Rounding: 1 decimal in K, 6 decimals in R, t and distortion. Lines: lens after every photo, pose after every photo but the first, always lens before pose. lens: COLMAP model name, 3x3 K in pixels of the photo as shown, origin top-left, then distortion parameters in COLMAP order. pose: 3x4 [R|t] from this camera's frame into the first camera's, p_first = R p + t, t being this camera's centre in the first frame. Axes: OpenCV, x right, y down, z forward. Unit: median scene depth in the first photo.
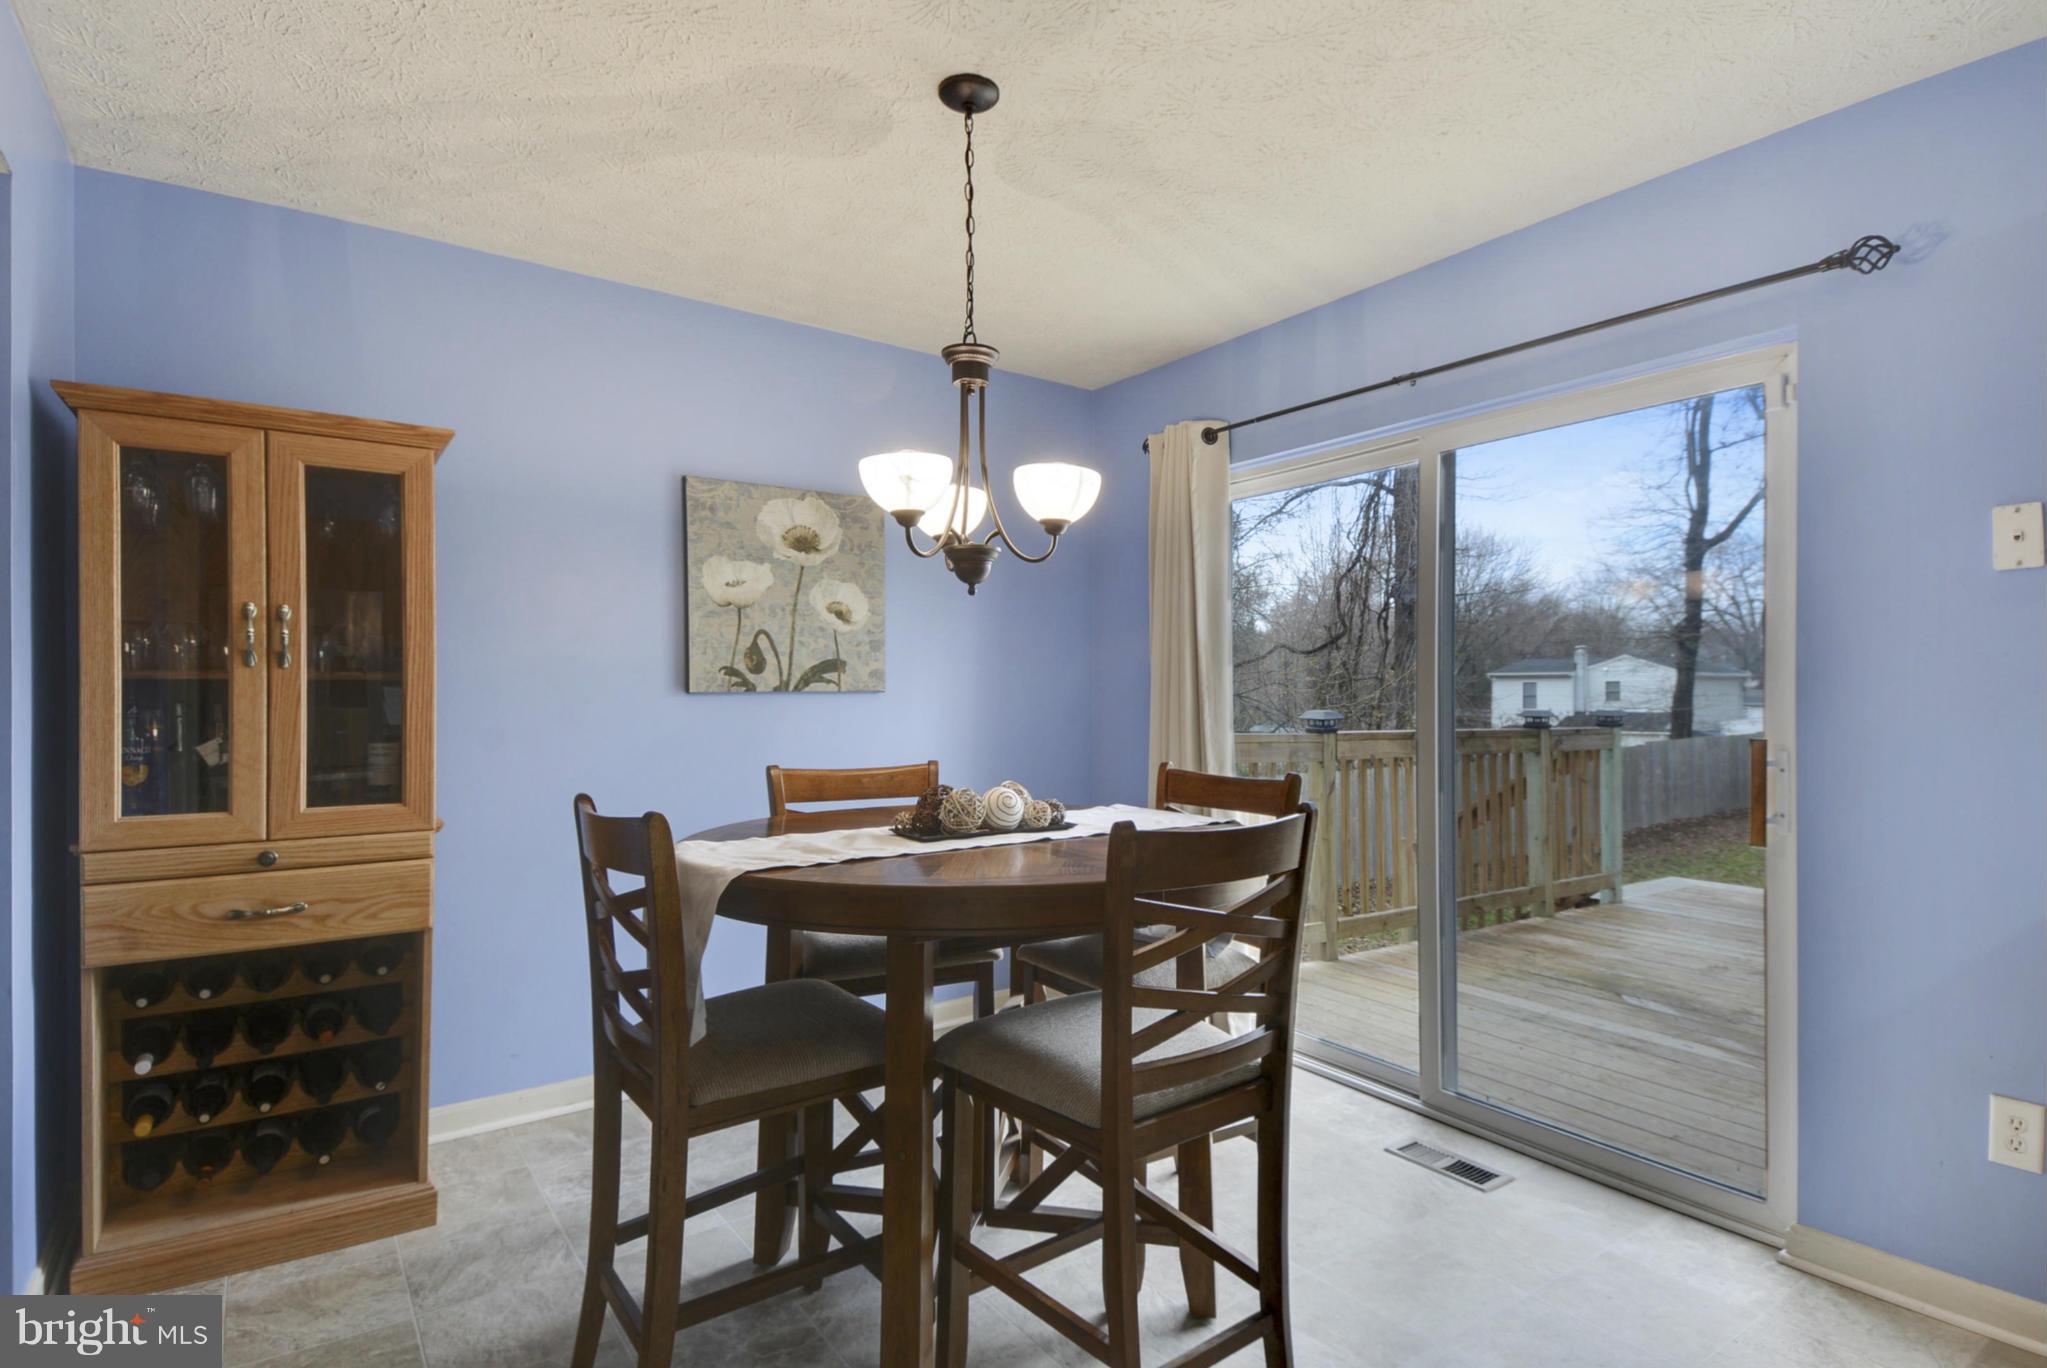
lens RADIAL K [[1017.7, 0, 1022.0], [0, 1017.7, 689.2], [0, 0, 1]] dist [0.047919, -0.034499]
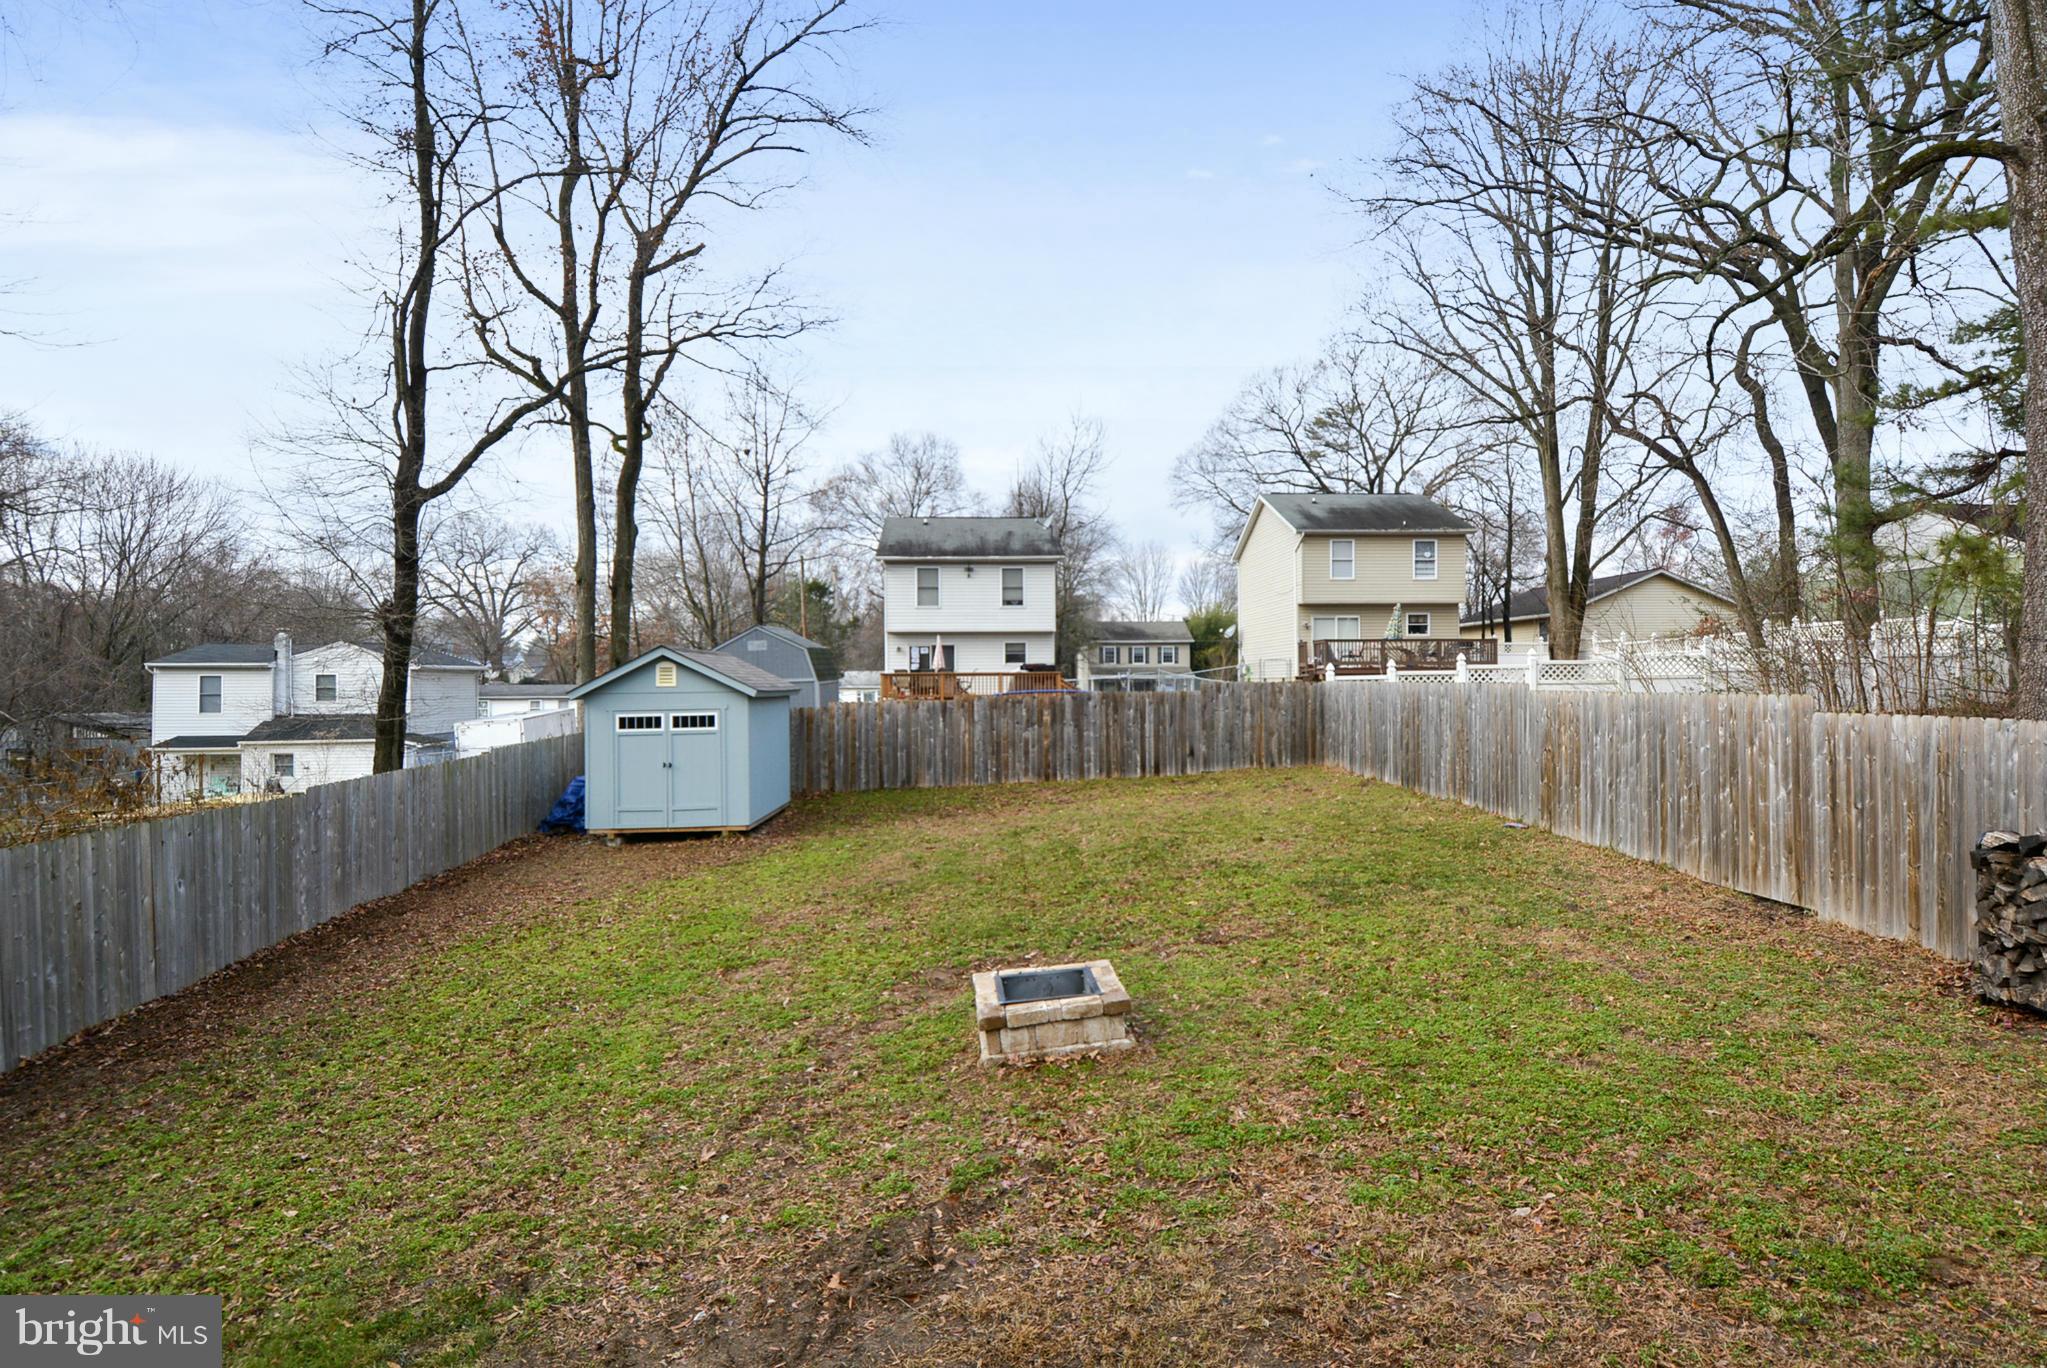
lens RADIAL K [[1130.6, 0, 1043.9], [0, 1130.6, 668.2], [0, 0, 1]] dist [0.048608, -0.054957]
pose [[0.484492, 0.003365, 0.874789, 0.161089], [0.005157, 0.999964, -0.006703, -0.007942], [-0.874780, 0.007759, 0.484458, 0.210729]]
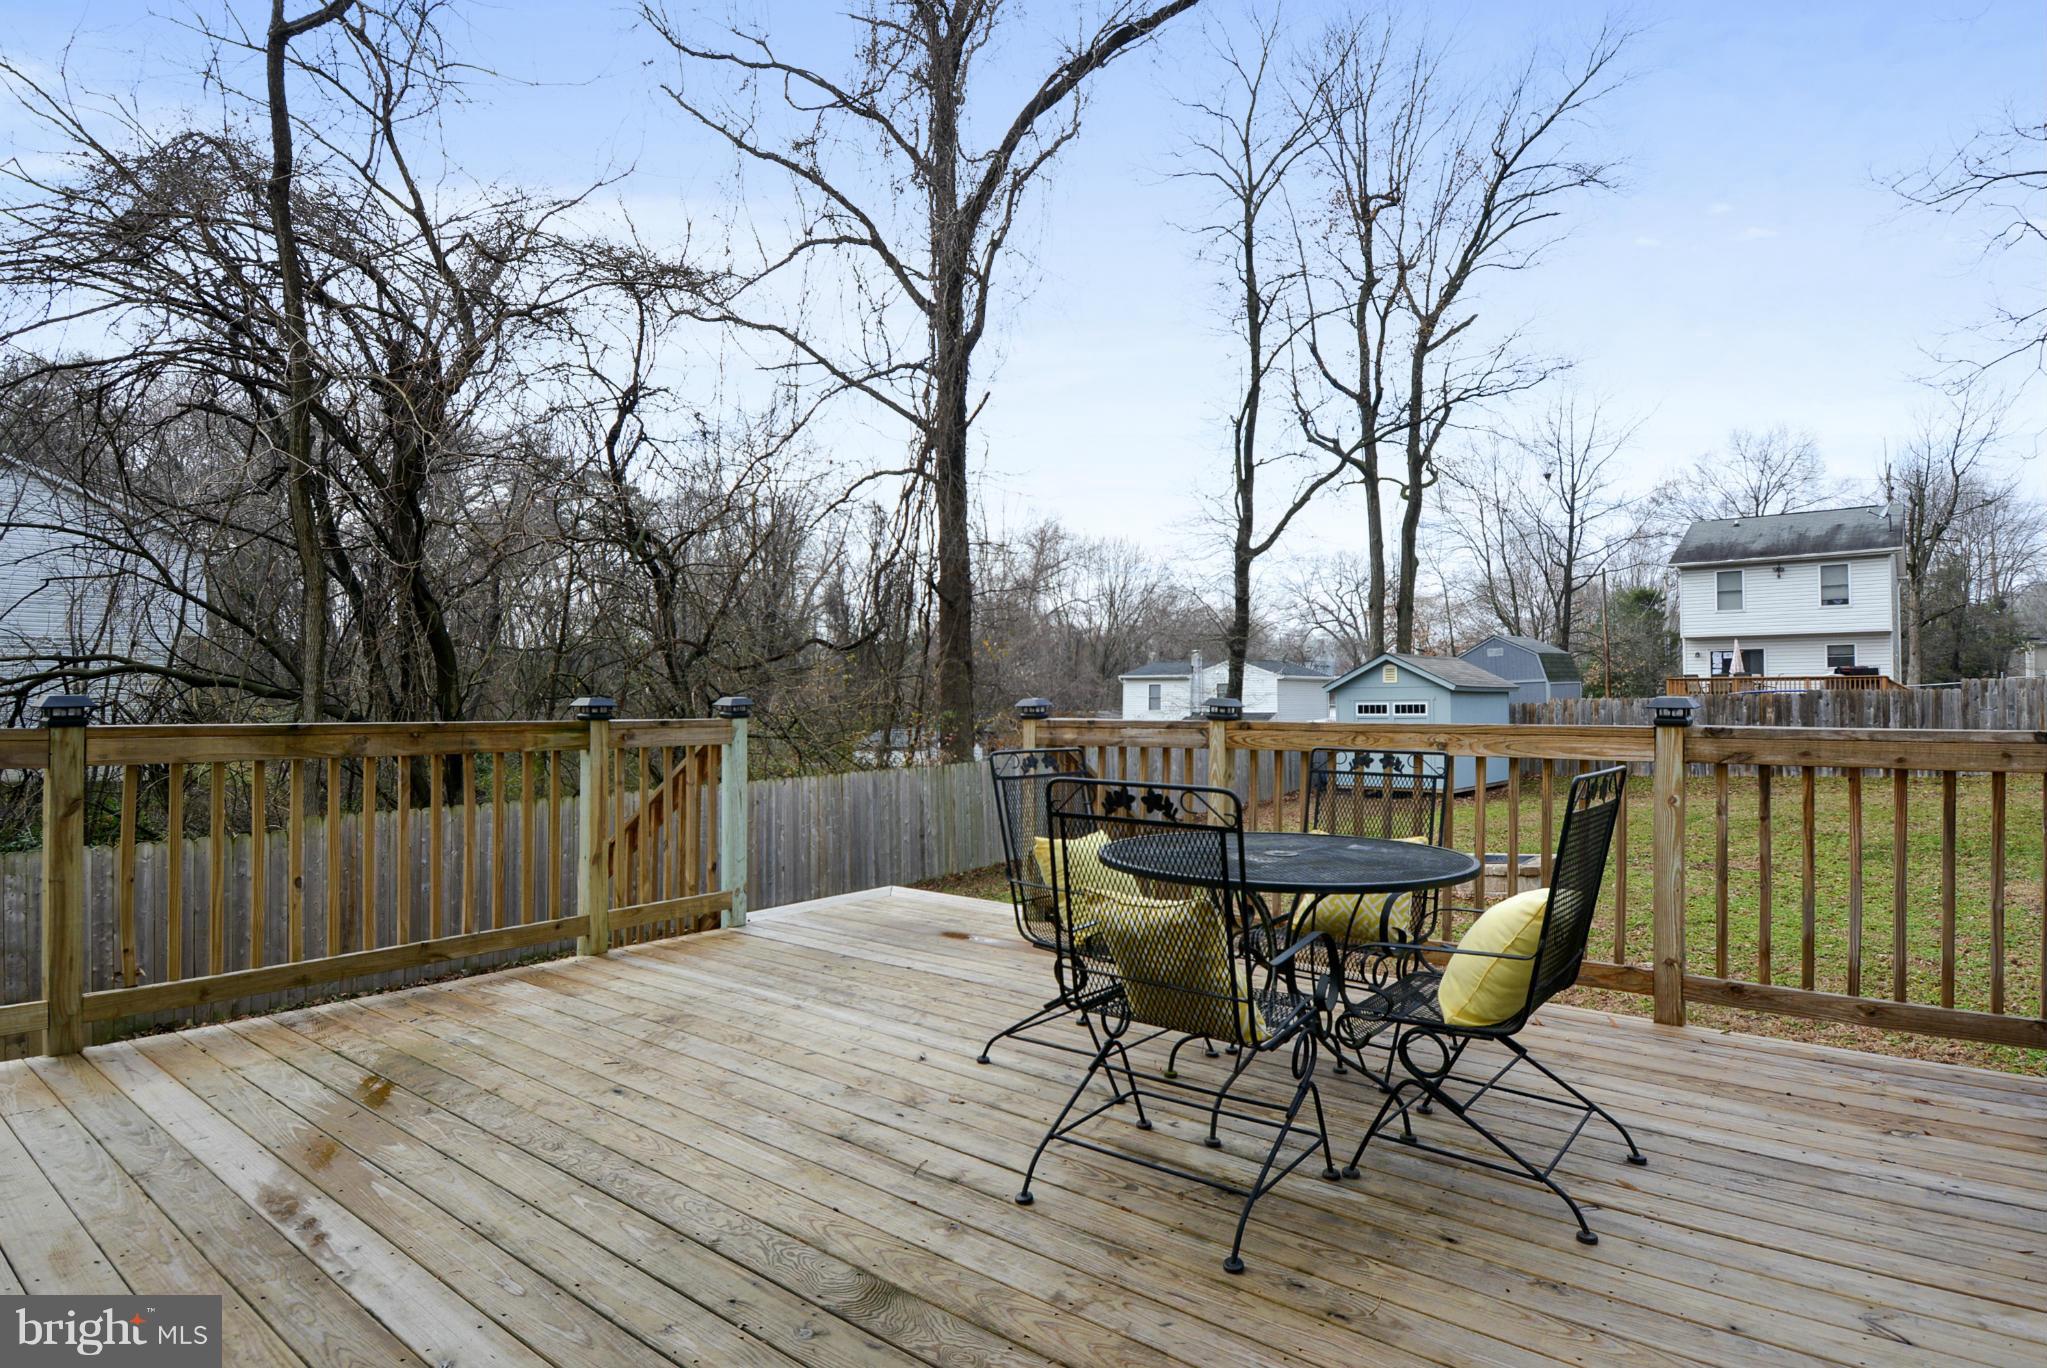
lens RADIAL K [[1061.8, 0, 1023.5], [0, 1061.8, 684.0], [0, 0, 1]] dist [-0.014982, -0.000191]
pose [[0.956403, -0.001200, 0.292047, 0.115815], [0.003838, 0.999957, -0.008463, 0.003582], [-0.292024, 0.009215, 0.956367, 0.020038]]
